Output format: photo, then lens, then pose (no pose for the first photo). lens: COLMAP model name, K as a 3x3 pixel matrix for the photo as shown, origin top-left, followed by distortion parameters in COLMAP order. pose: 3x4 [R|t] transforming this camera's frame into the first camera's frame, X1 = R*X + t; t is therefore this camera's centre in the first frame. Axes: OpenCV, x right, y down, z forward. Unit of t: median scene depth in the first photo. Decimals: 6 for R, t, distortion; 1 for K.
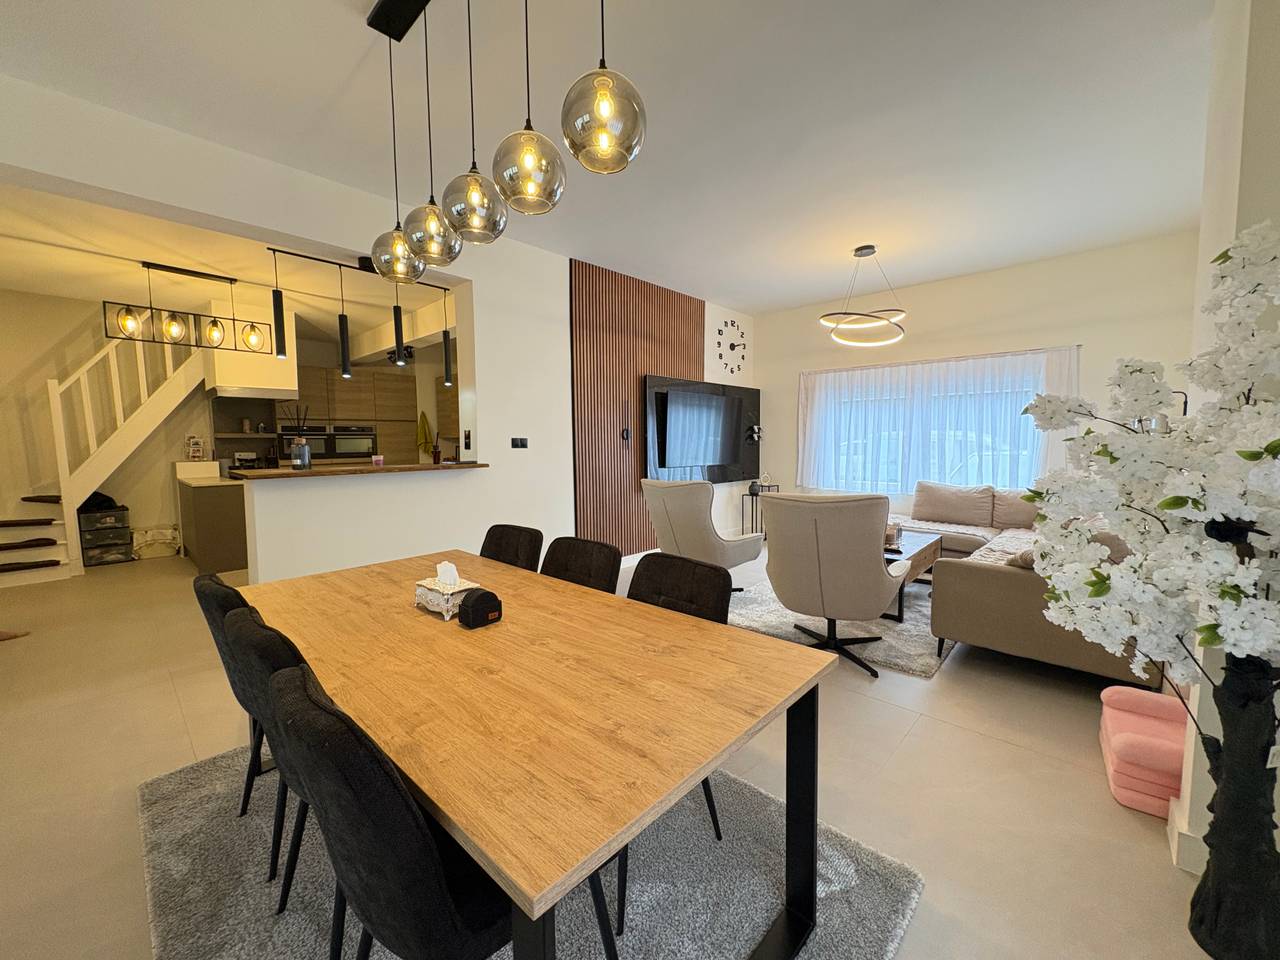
lens RADIAL K [[509.0, 0, 640.0], [0, 509.0, 480.0], [0, 0, 1]] dist [-0.000674, 0.000330]
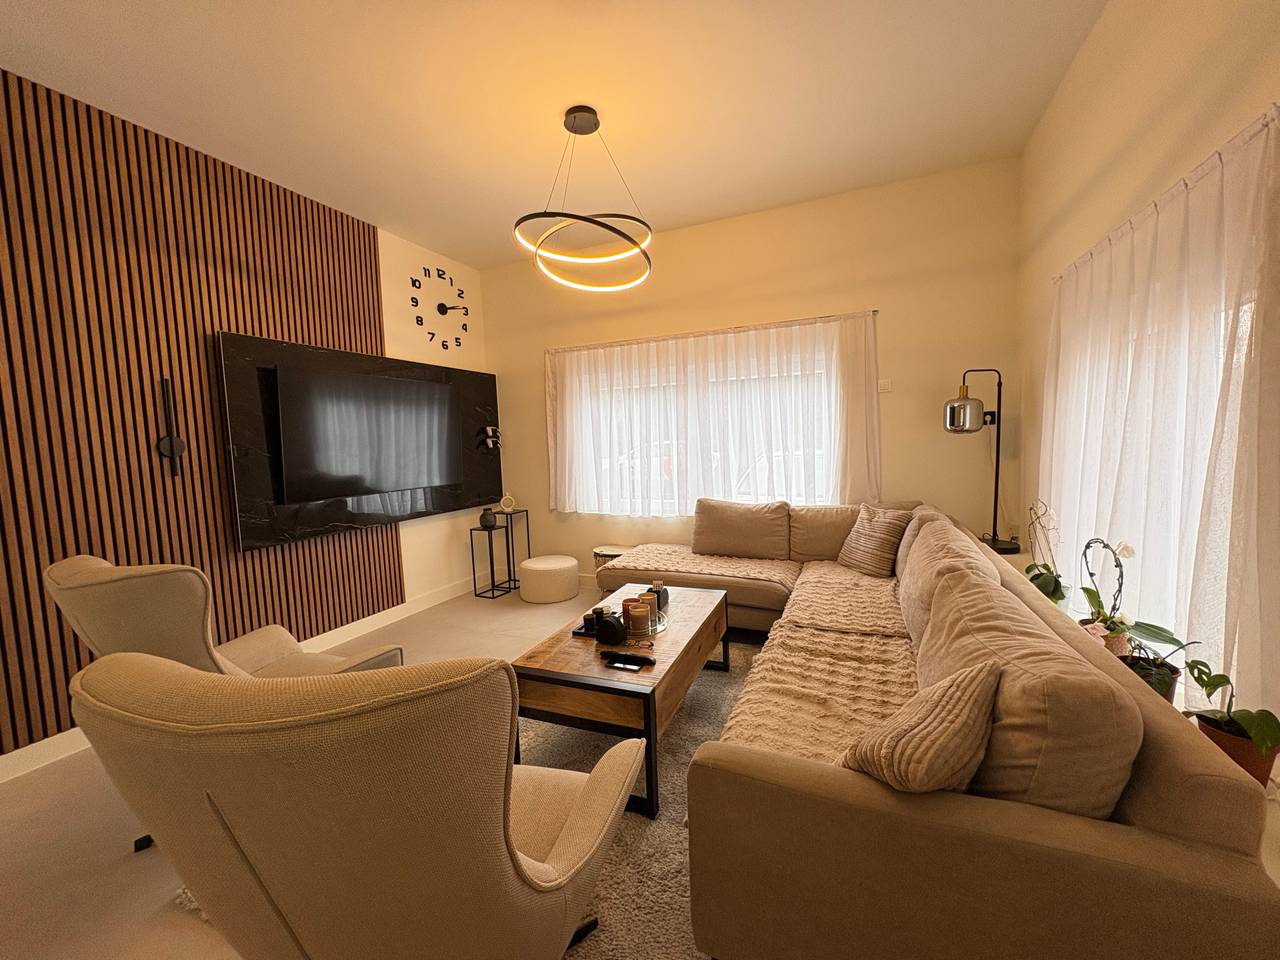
lens RADIAL K [[509.0, 0, 640.0], [0, 509.0, 480.0], [0, 0, 1]] dist [-0.000674, 0.000330]
pose [[0.941098, -0.052068, 0.334102, 0.205972], [0.054837, 0.998495, 0.001145, -0.026509], [-0.333659, 0.017244, 0.942536, 0.312168]]
